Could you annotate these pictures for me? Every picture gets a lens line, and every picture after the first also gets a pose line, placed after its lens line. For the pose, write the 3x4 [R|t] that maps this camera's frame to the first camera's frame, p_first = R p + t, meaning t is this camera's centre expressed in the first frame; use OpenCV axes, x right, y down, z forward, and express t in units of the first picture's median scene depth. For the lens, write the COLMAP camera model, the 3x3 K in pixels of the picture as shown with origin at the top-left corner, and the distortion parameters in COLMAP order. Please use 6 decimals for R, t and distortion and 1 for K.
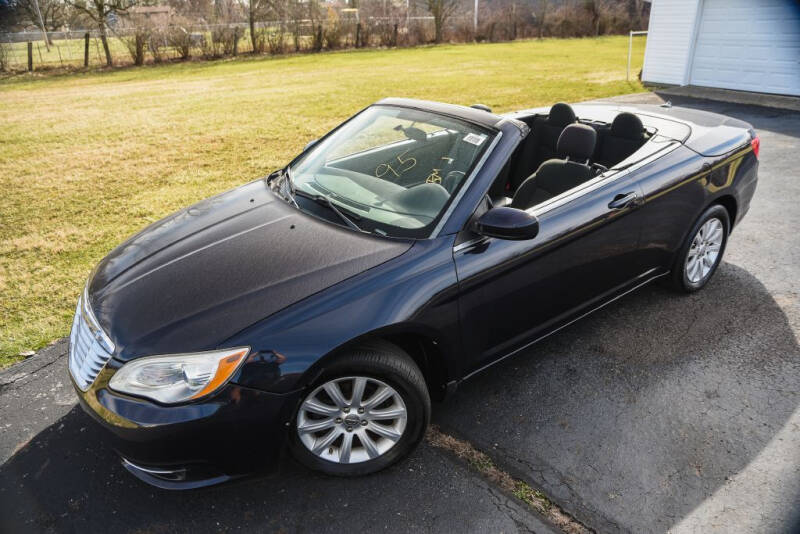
lens RADIAL K [[545.0, 0, 397.8], [0, 545.0, 267.7], [0, 0, 1]] dist [-0.103230, 0.075898]
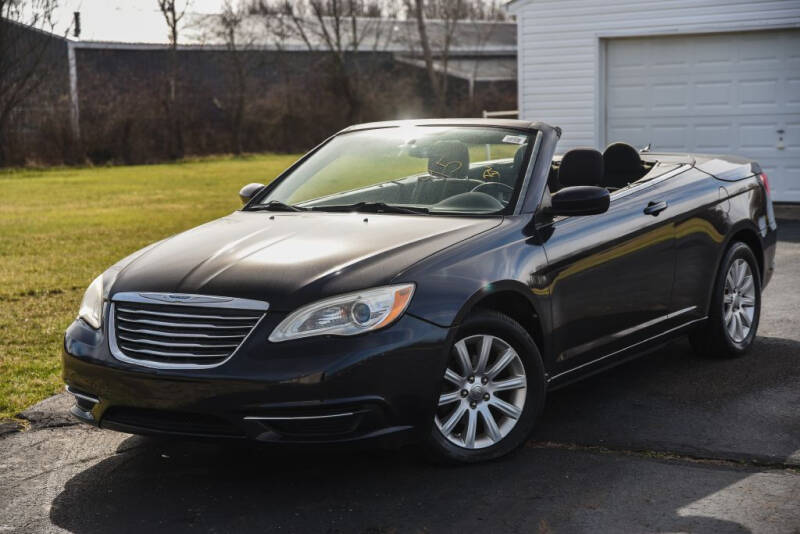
lens RADIAL K [[1468.9, 0, 400.0], [0, 1468.9, 267.0], [0, 0, 1]] dist [0.230501, 0.201774]
pose [[0.930386, -0.035768, 0.364833, -0.738980], [0.155364, 0.939899, -0.304059, 0.541126], [-0.332030, 0.339574, 0.880026, -0.849318]]
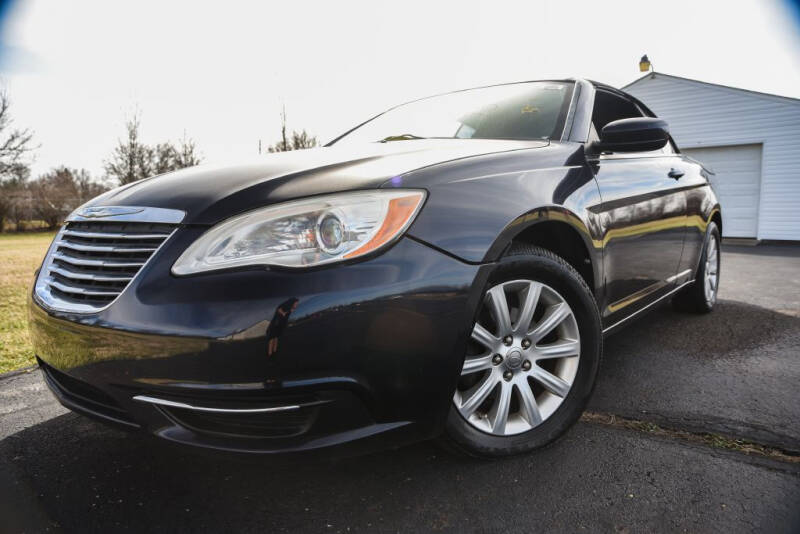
lens RADIAL K [[545.0, 0, 397.8], [0, 545.0, 267.7], [0, 0, 1]] dist [-0.103230, 0.075898]
pose [[0.967918, -0.004820, 0.251219, -0.259151], [0.086499, 0.945096, -0.315136, 0.241817], [-0.235907, 0.326756, 0.915193, 0.227298]]
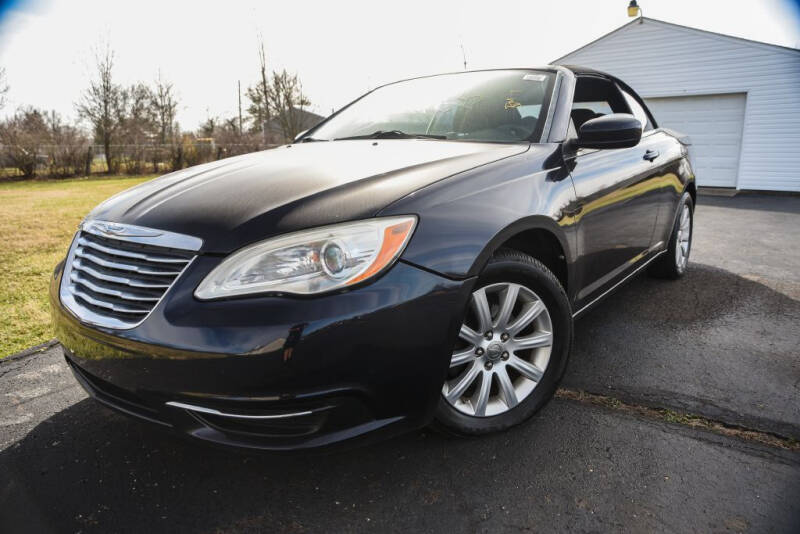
lens RADIAL K [[545.0, 0, 397.8], [0, 545.0, 267.7], [0, 0, 1]] dist [-0.103230, 0.075898]
pose [[0.960388, -0.040938, 0.275644, -0.277512], [0.102620, 0.971594, -0.213245, 0.203640], [-0.259085, 0.233085, 0.937308, 0.167813]]
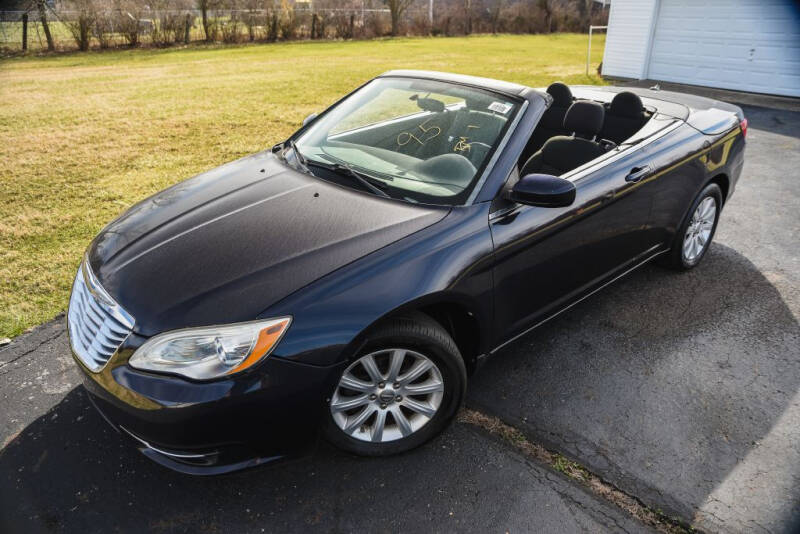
lens RADIAL K [[545.0, 0, 397.8], [0, 545.0, 267.7], [0, 0, 1]] dist [-0.103230, 0.075898]
pose [[0.996336, -0.008192, 0.085128, -0.092632], [0.007381, 0.999924, 0.009837, 0.029851], [-0.085202, -0.009172, 0.996321, 0.031092]]
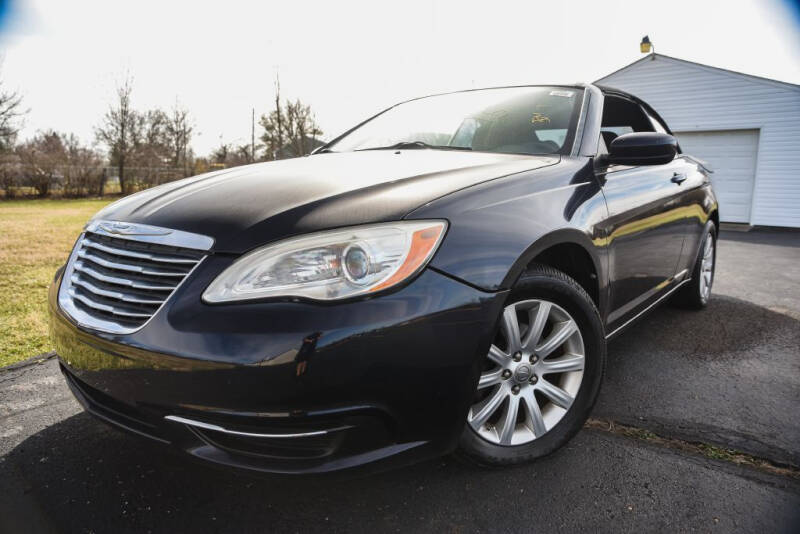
lens RADIAL K [[545.0, 0, 397.8], [0, 545.0, 267.7], [0, 0, 1]] dist [-0.103230, 0.075898]
pose [[0.964486, 0.000886, 0.264132, -0.281570], [0.072186, 0.961041, -0.266812, 0.209269], [-0.254078, 0.276403, 0.926847, 0.207313]]
